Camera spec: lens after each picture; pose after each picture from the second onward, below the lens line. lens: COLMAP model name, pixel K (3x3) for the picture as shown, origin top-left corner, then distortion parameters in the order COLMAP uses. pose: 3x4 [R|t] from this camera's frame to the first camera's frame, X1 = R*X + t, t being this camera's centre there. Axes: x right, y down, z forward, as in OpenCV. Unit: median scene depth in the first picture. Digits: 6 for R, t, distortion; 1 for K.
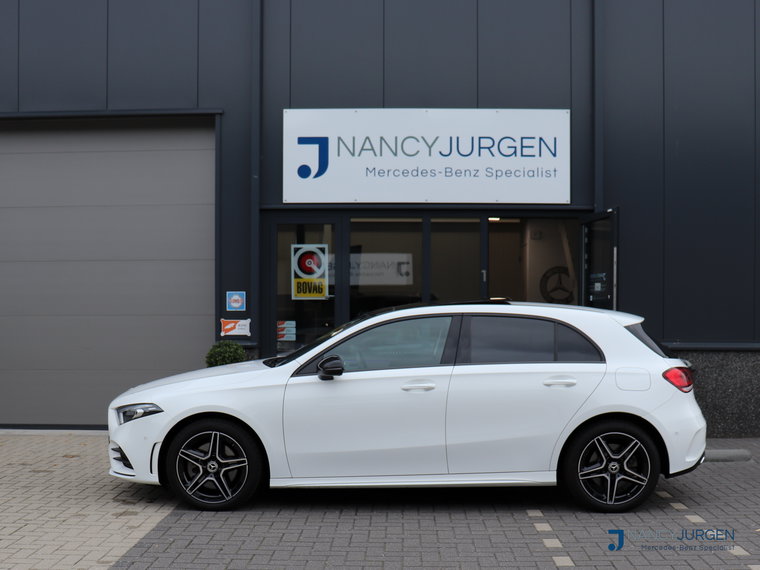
lens RADIAL K [[1432.0, 0, 380.0], [0, 1432.0, 285.0], [0, 0, 1]] dist [-0.050354, -0.087479]
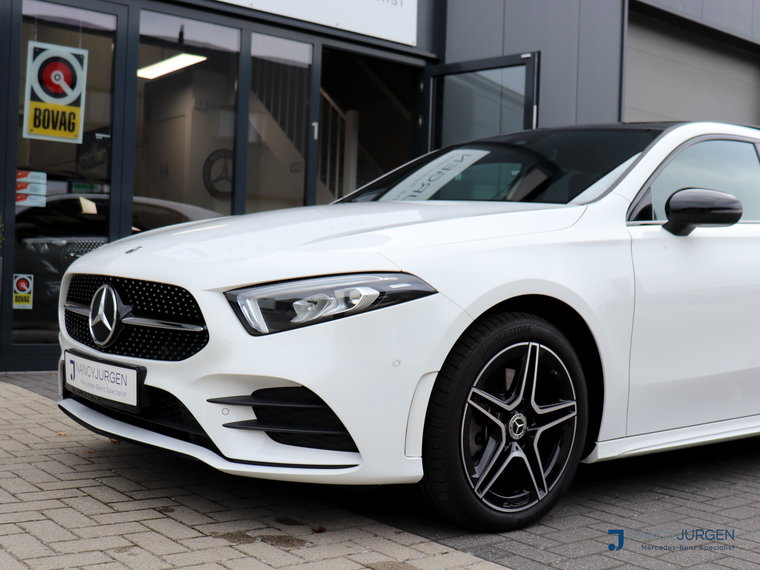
lens RADIAL K [[1106.9, 0, 380.0], [0, 1106.9, 285.0], [0, 0, 1]] dist [-0.042611, -0.021139]
pose [[0.688459, 0.022187, 0.724935, -0.380645], [-0.034608, 0.999398, 0.002279, 0.085721], [-0.724449, -0.026657, 0.688813, 0.801118]]
